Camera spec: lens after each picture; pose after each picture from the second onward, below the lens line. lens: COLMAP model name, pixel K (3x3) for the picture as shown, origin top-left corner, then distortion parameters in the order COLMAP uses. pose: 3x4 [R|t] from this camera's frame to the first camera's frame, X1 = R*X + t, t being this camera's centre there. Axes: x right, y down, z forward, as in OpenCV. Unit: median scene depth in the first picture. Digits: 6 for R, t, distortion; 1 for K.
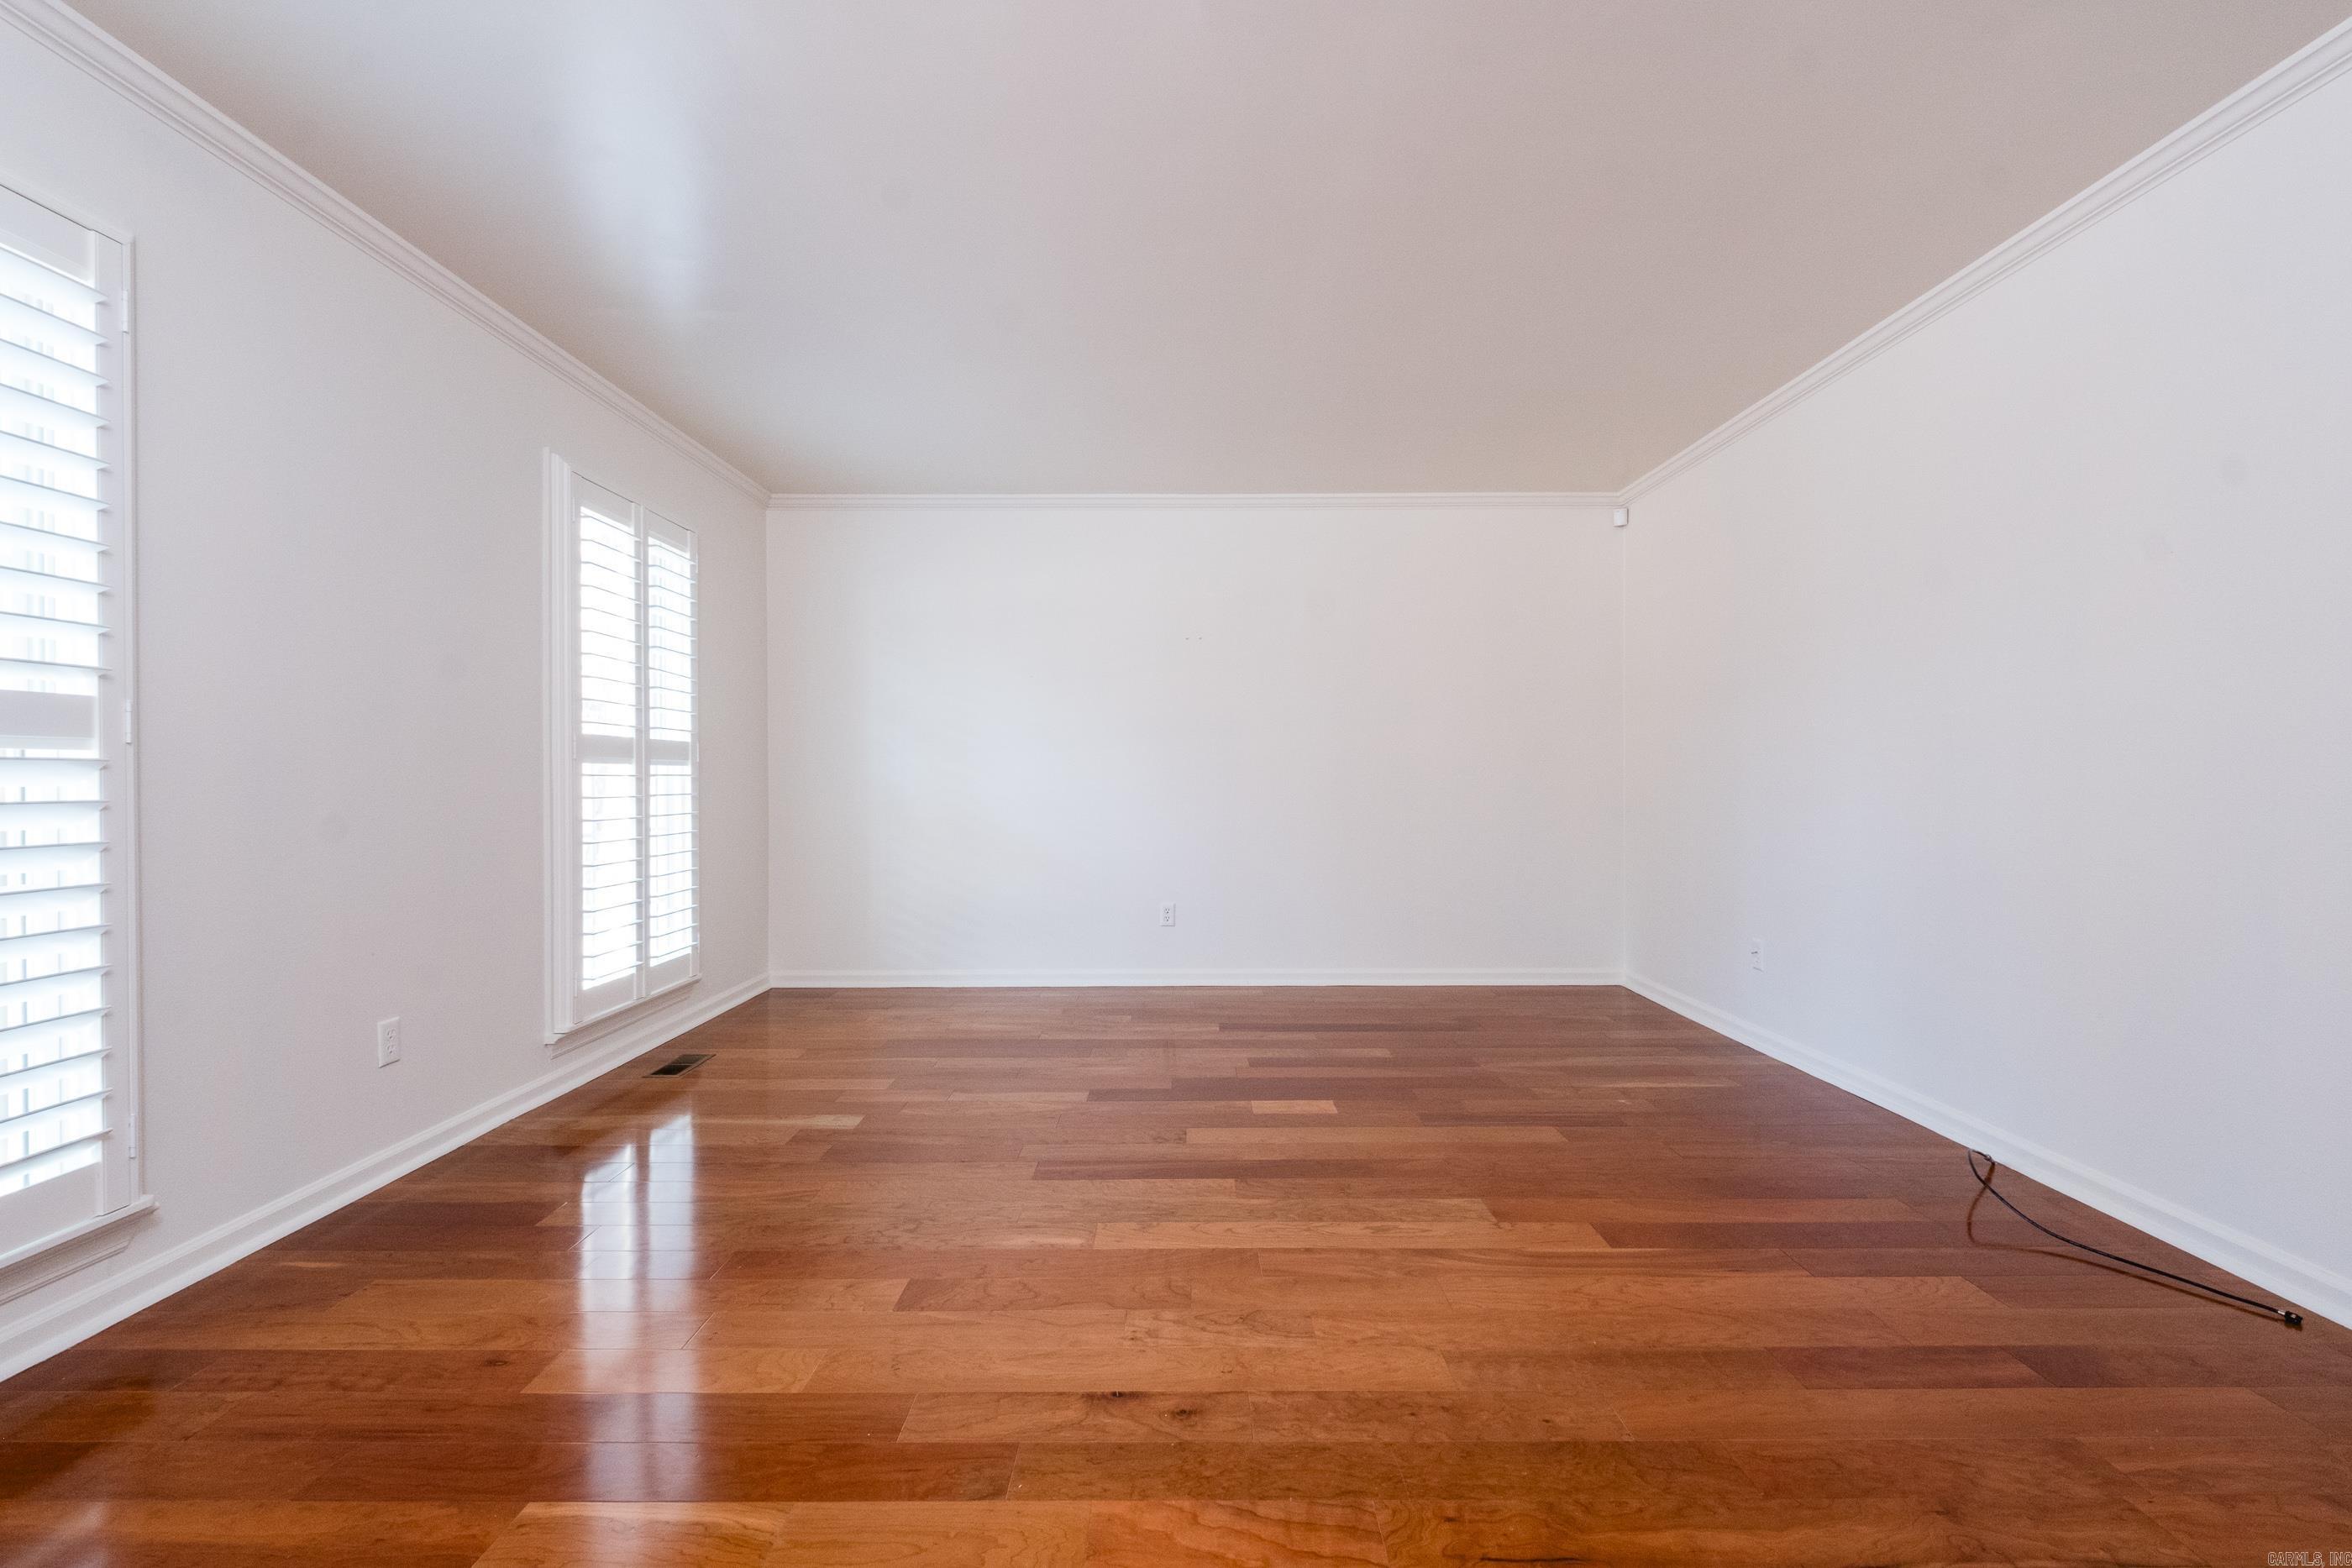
lens RADIAL K [[1015.8, 0, 1176.0], [0, 1015.8, 784.0], [0, 0, 1]] dist [-0.039819, -0.000064]
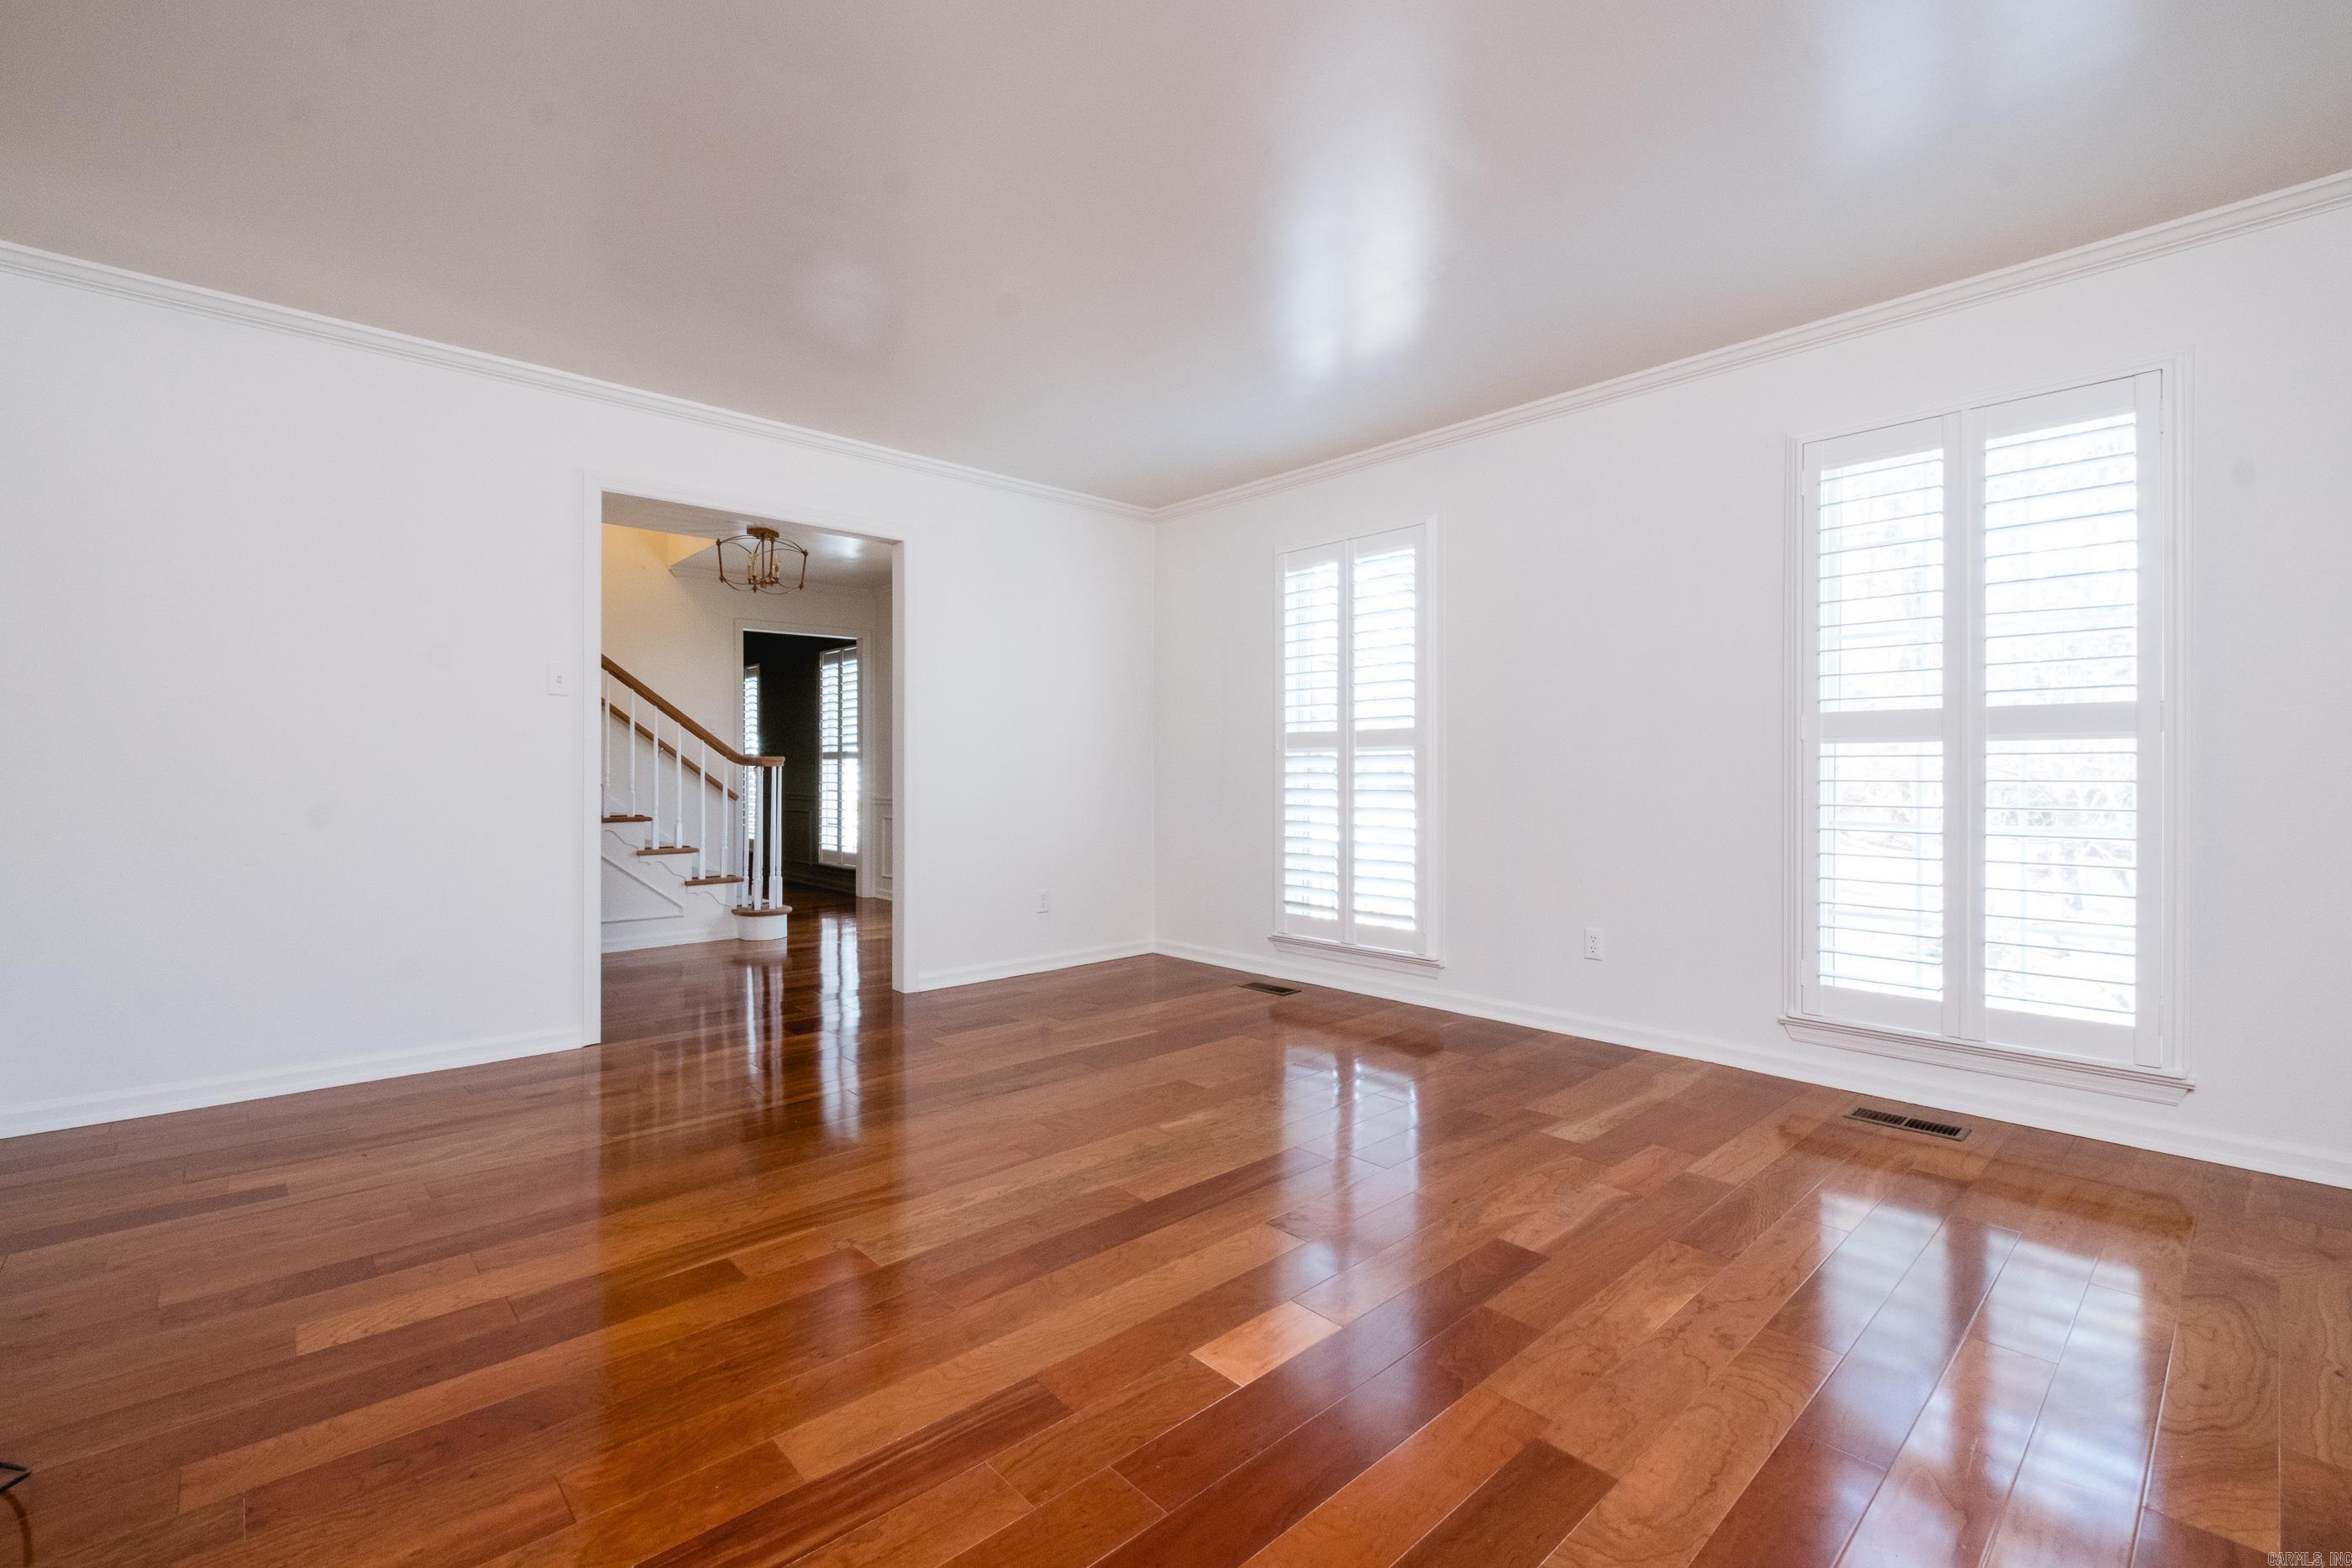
lens RADIAL K [[1015.8, 0, 1176.0], [0, 1015.8, 784.0], [0, 0, 1]] dist [-0.039819, -0.000064]
pose [[-0.737390, 0.010778, -0.675381, 0.708939], [-0.003210, 0.999805, 0.019460, 0.002024], [0.675459, 0.016517, -0.737212, 1.852719]]
